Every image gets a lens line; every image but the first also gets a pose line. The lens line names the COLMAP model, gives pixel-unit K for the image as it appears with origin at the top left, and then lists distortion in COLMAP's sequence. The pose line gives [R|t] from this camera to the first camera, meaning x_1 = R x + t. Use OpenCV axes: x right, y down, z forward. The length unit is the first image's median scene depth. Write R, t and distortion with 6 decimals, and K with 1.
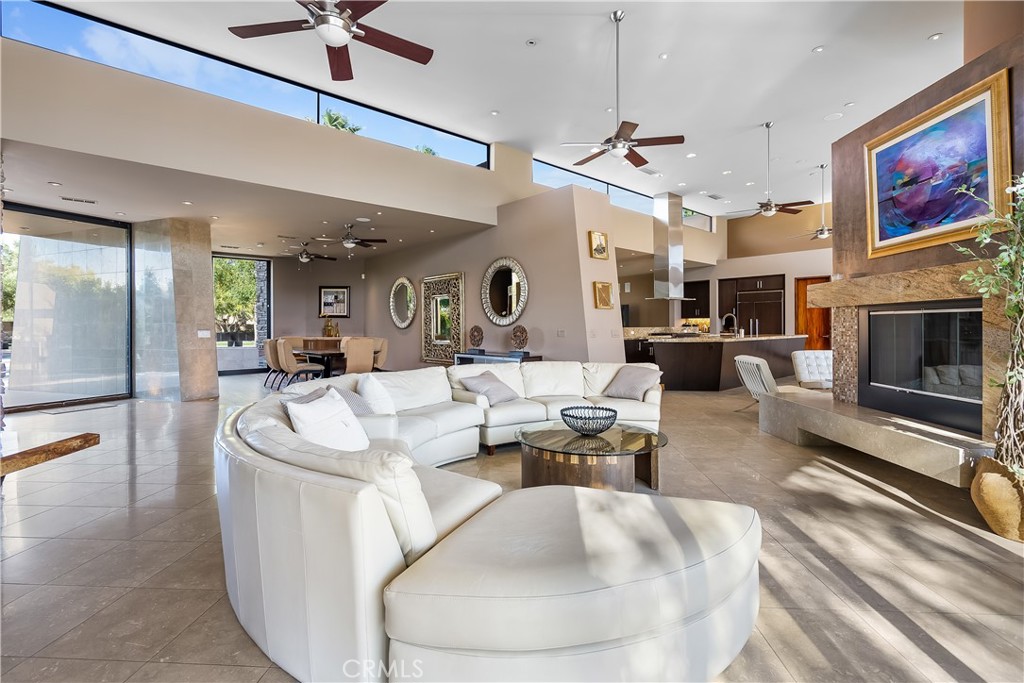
lens RADIAL K [[467.4, 0, 513.1], [0, 467.4, 323.9], [0, 0, 1]] dist [-0.007945, 0.004141]
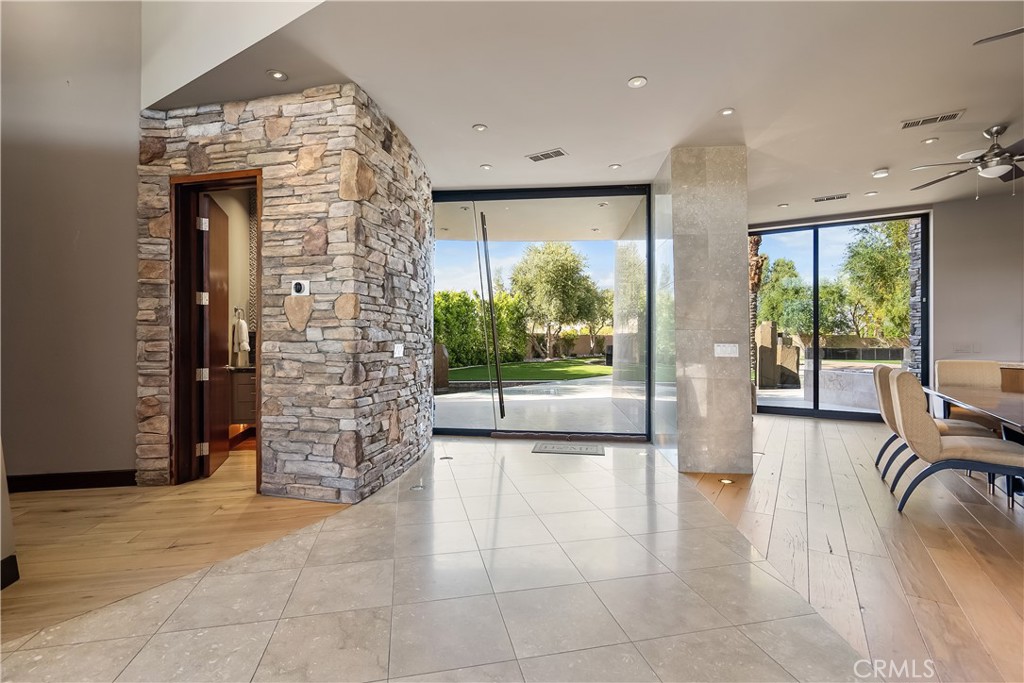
lens RADIAL K [[467.4, 0, 512.5], [0, 467.4, 339.6], [0, 0, 1]] dist [-0.007945, 0.004141]
pose [[0.274167, 0.002927, -0.961678, -0.217314], [-0.001105, 0.999996, 0.002728, 0.008169], [0.961681, 0.000315, 0.274169, 0.611207]]
